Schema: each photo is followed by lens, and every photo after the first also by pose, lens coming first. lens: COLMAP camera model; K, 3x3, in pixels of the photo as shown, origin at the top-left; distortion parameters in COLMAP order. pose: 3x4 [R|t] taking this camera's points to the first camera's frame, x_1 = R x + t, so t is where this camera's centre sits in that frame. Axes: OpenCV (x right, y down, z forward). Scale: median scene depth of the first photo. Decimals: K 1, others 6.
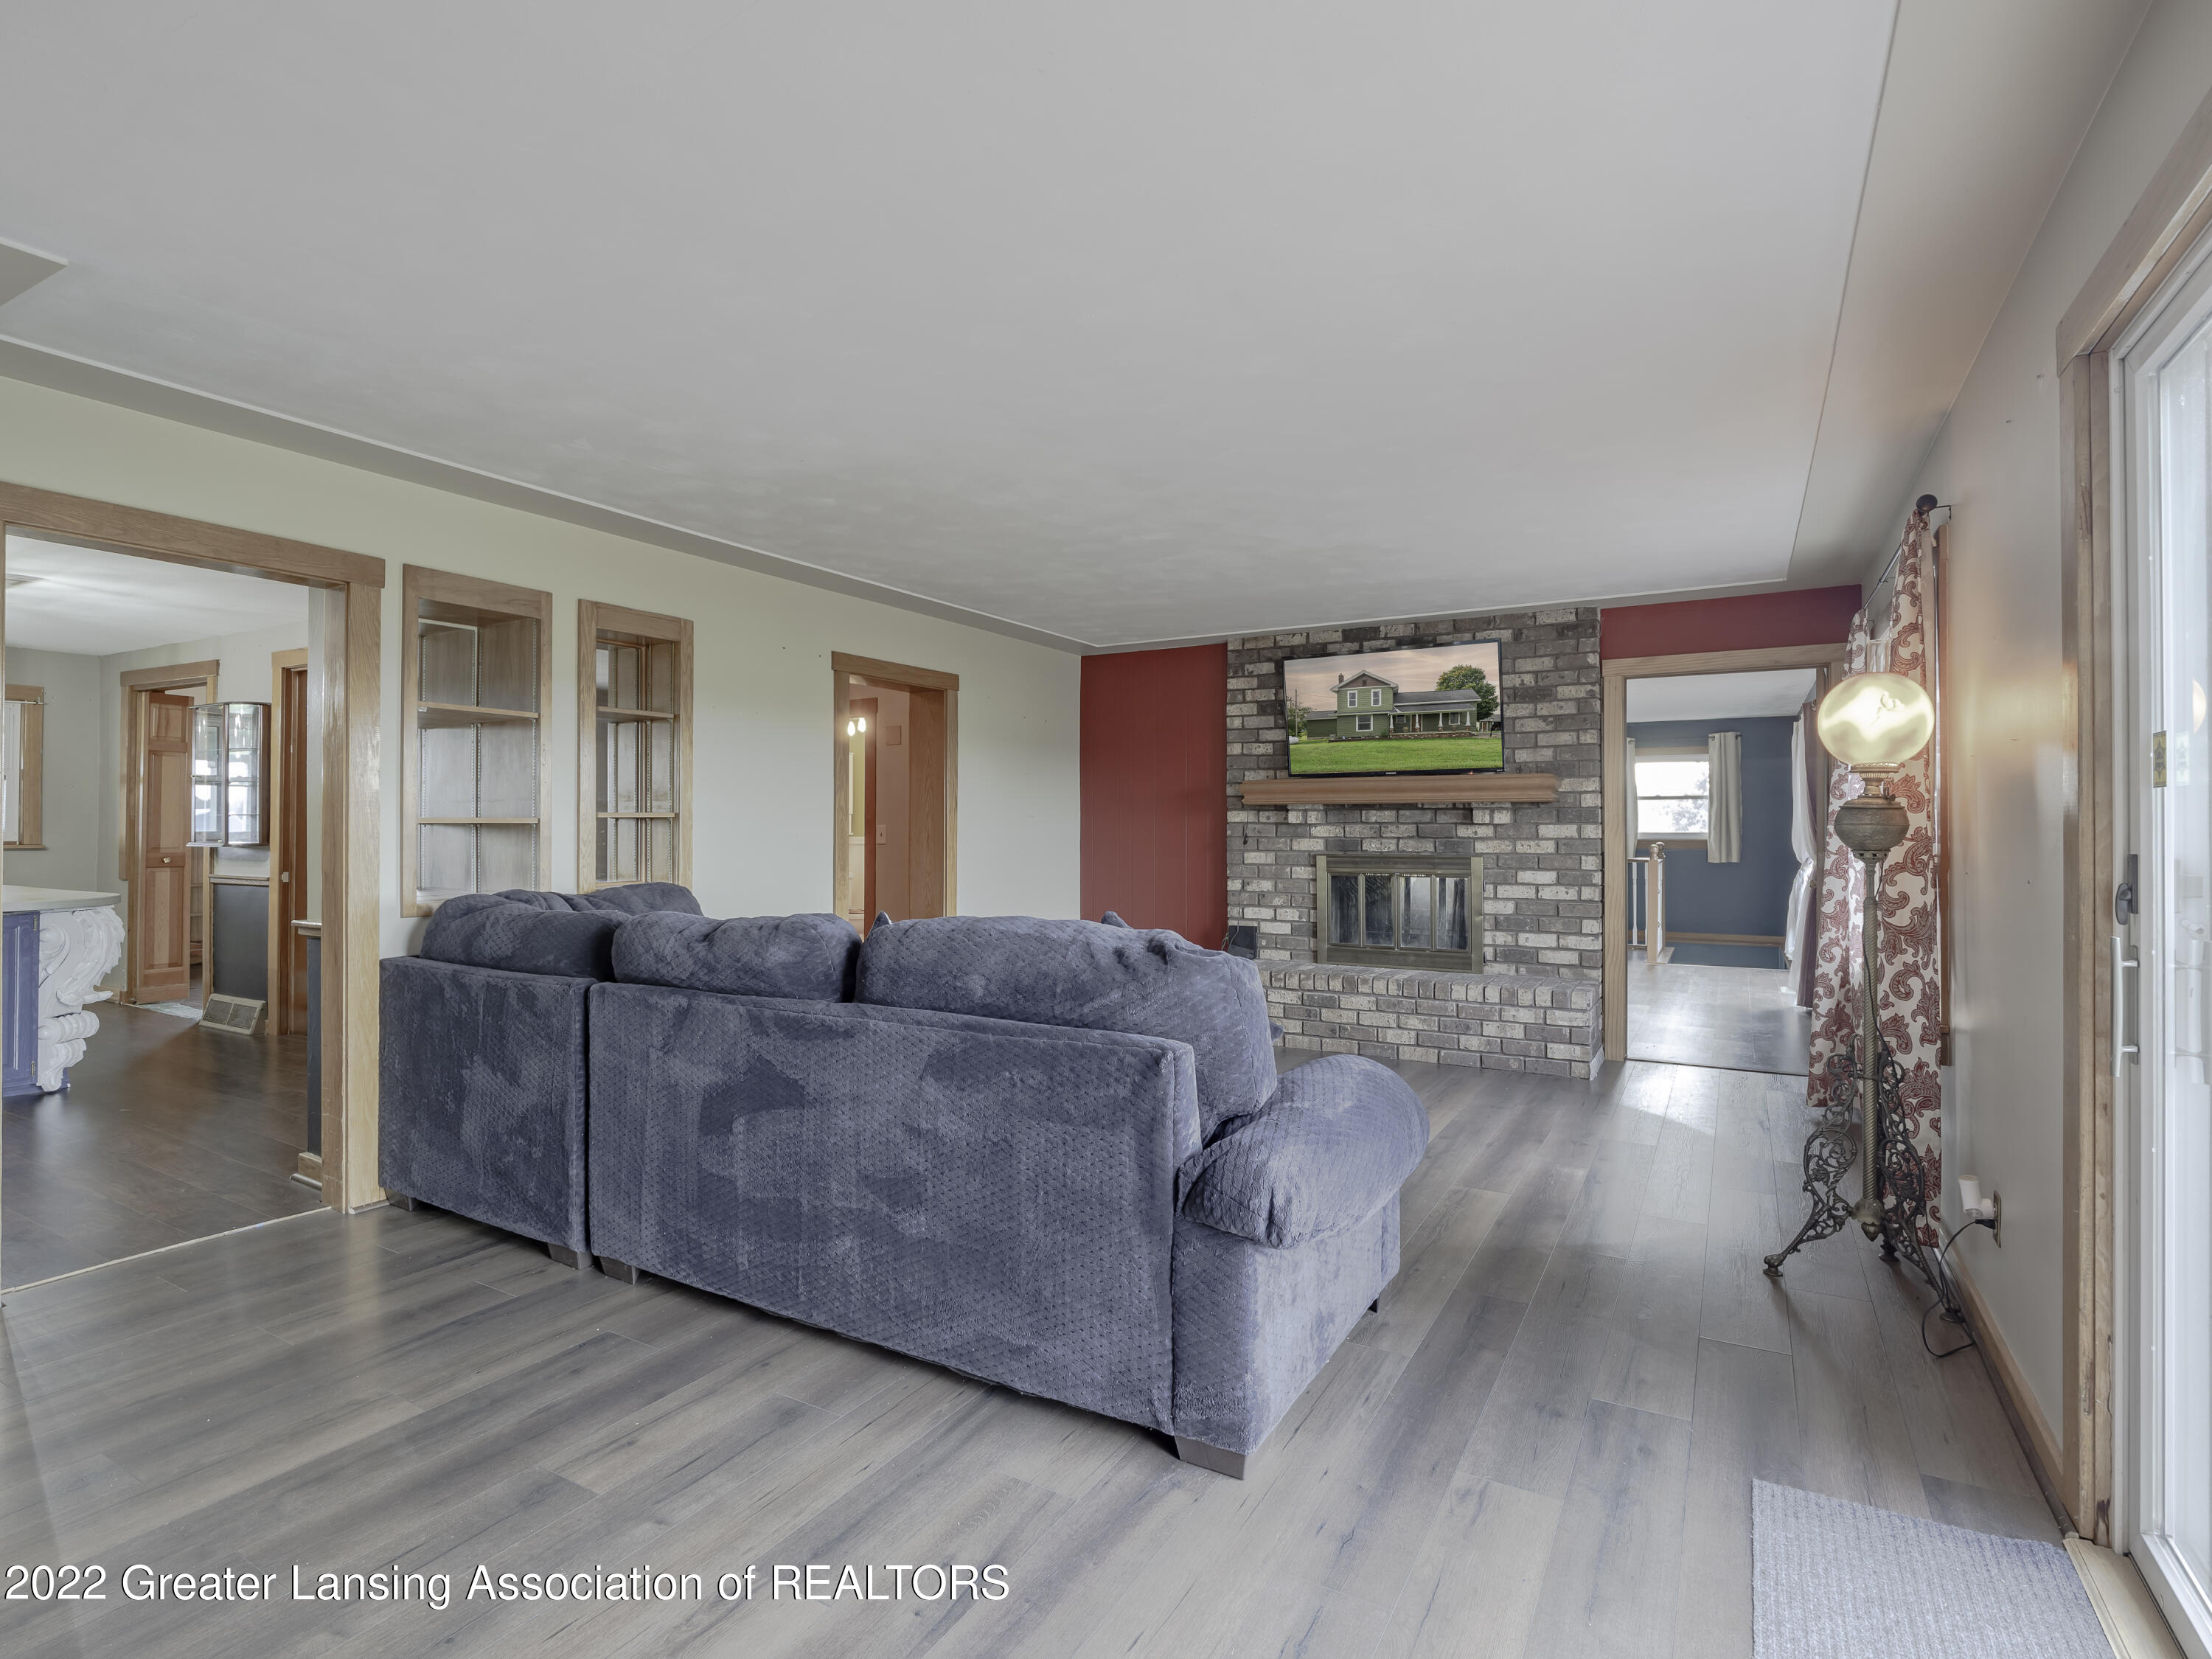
lens RADIAL K [[1079.7, 0, 1102.9], [0, 1079.7, 816.0], [0, 0, 1]] dist [-0.019567, -0.000720]
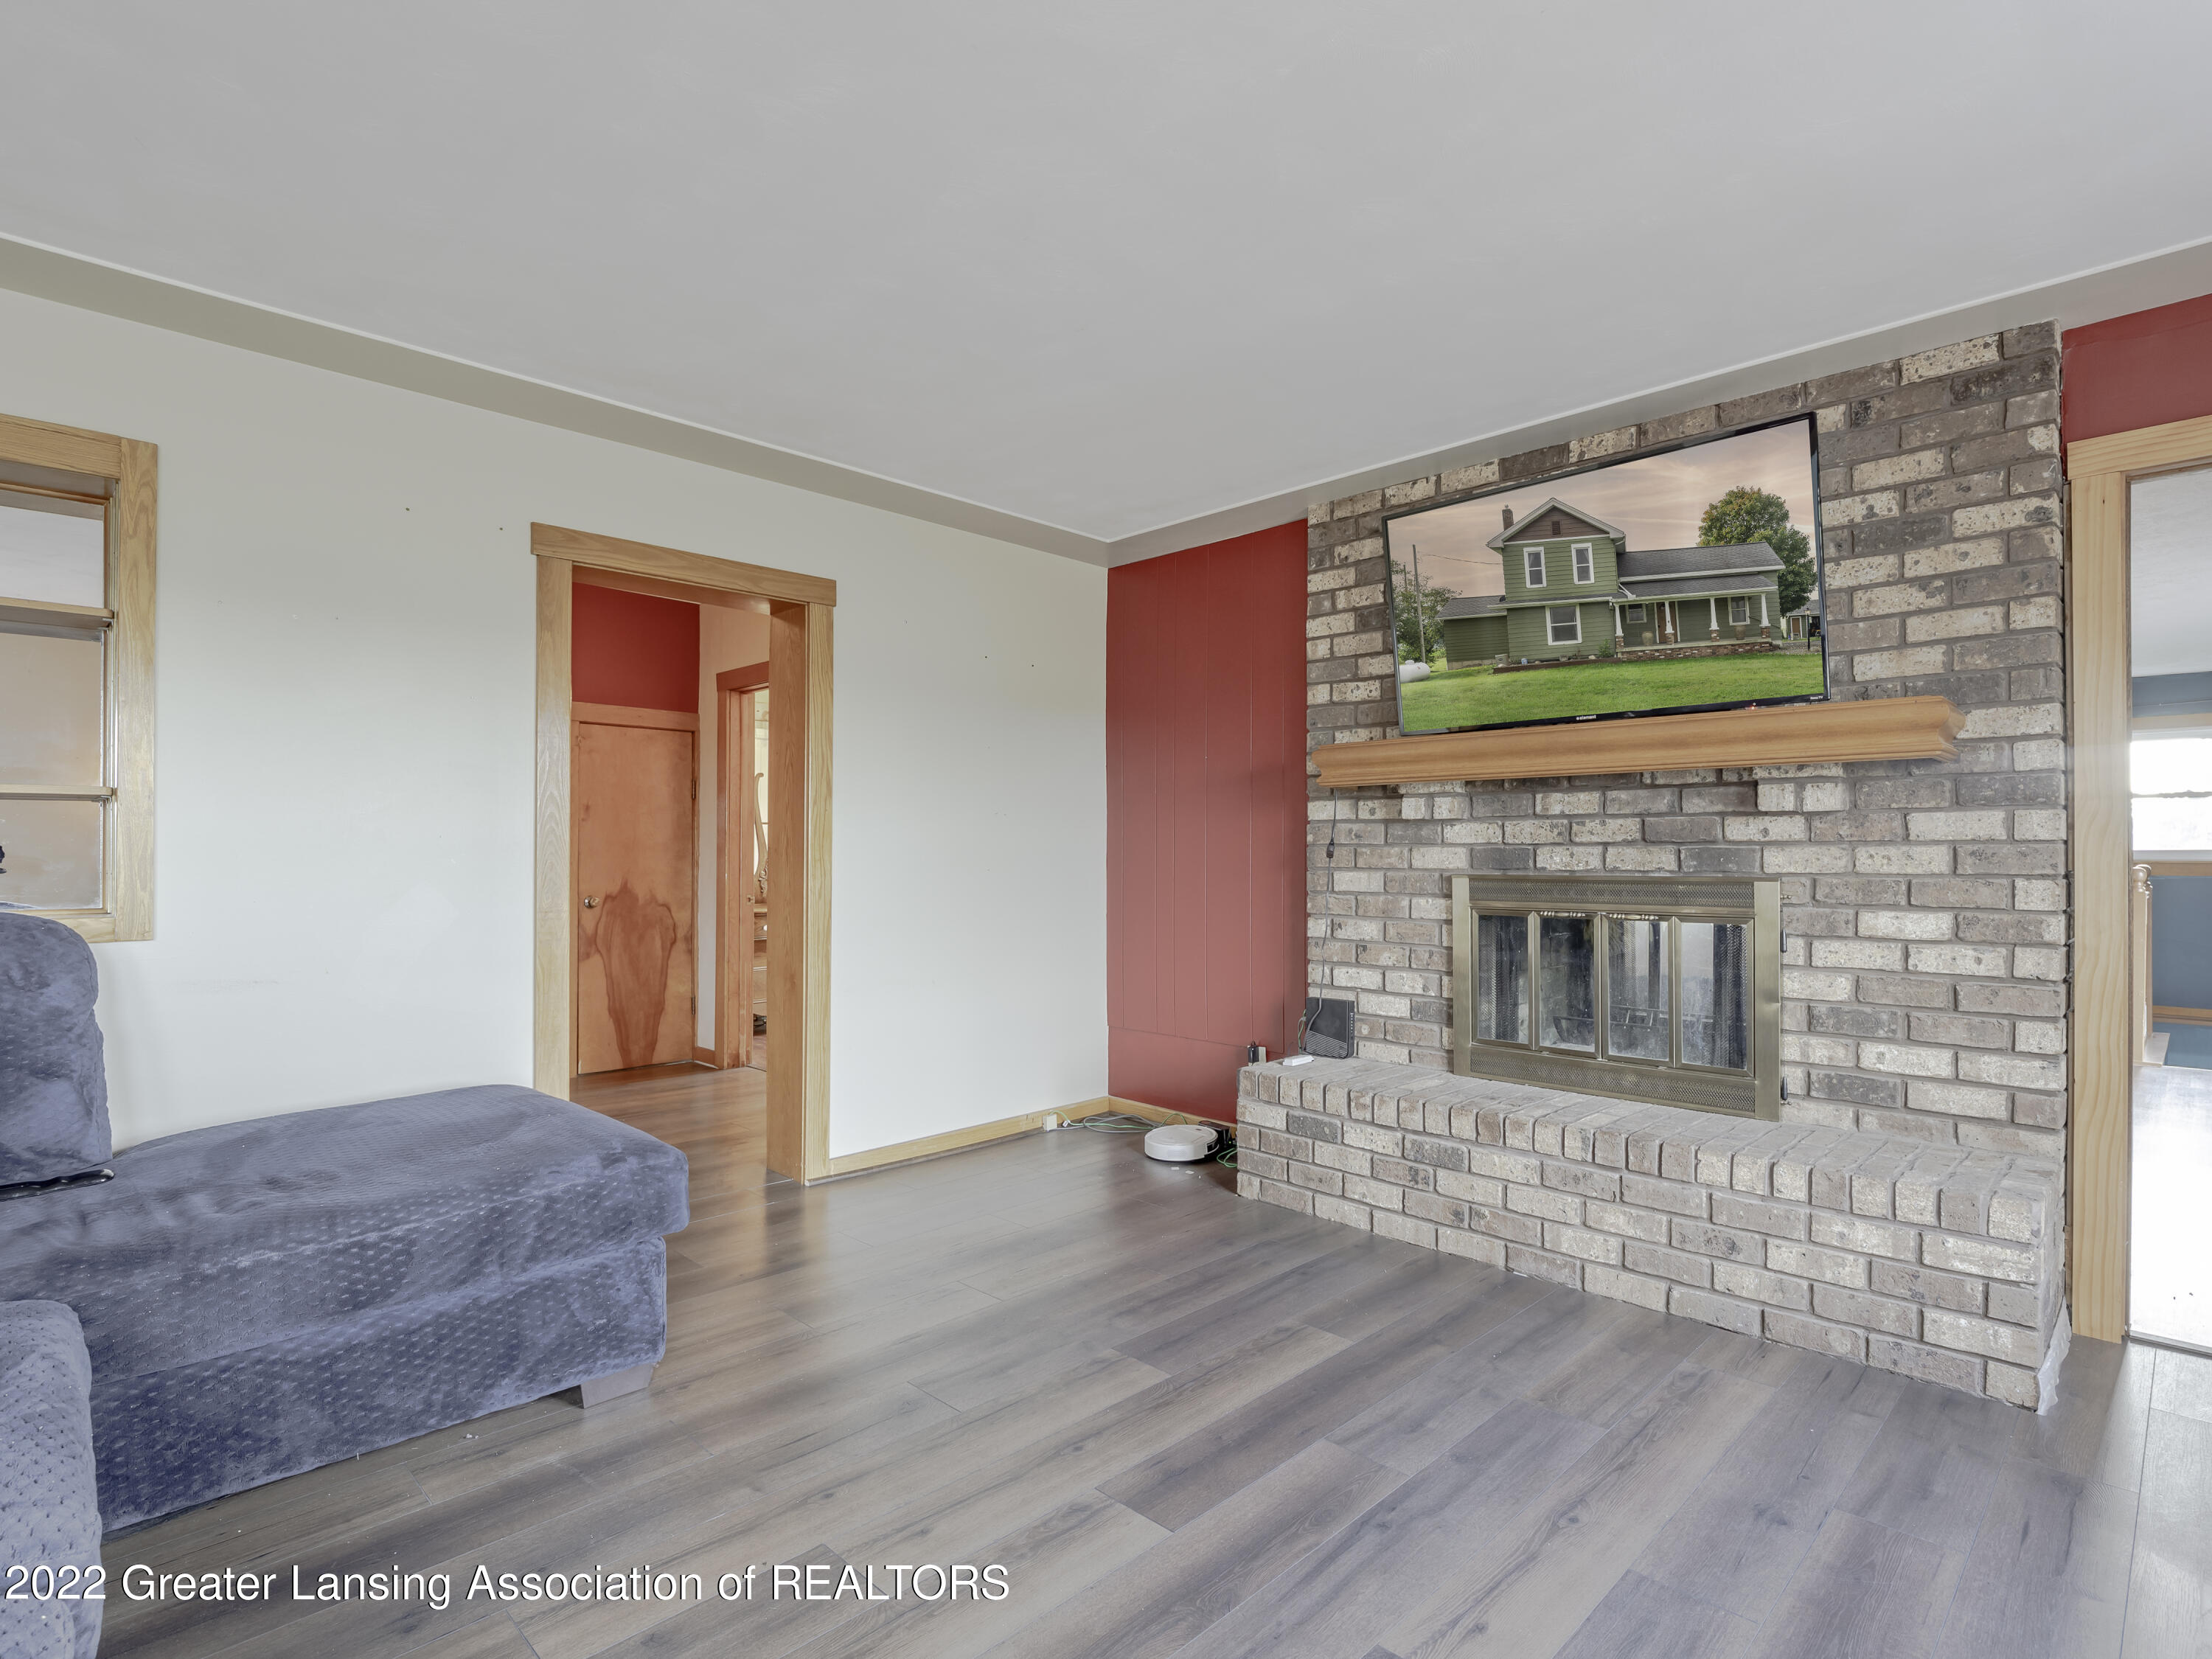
lens RADIAL K [[1123.0, 0, 1105.4], [0, 1123.0, 848.6], [0, 0, 1]] dist [-0.022181, -0.002013]
pose [[0.967680, -0.000919, -0.252180, 0.182803], [0.002351, 0.999983, 0.005376, 0.019796], [0.252171, -0.005795, 0.967665, 0.432570]]
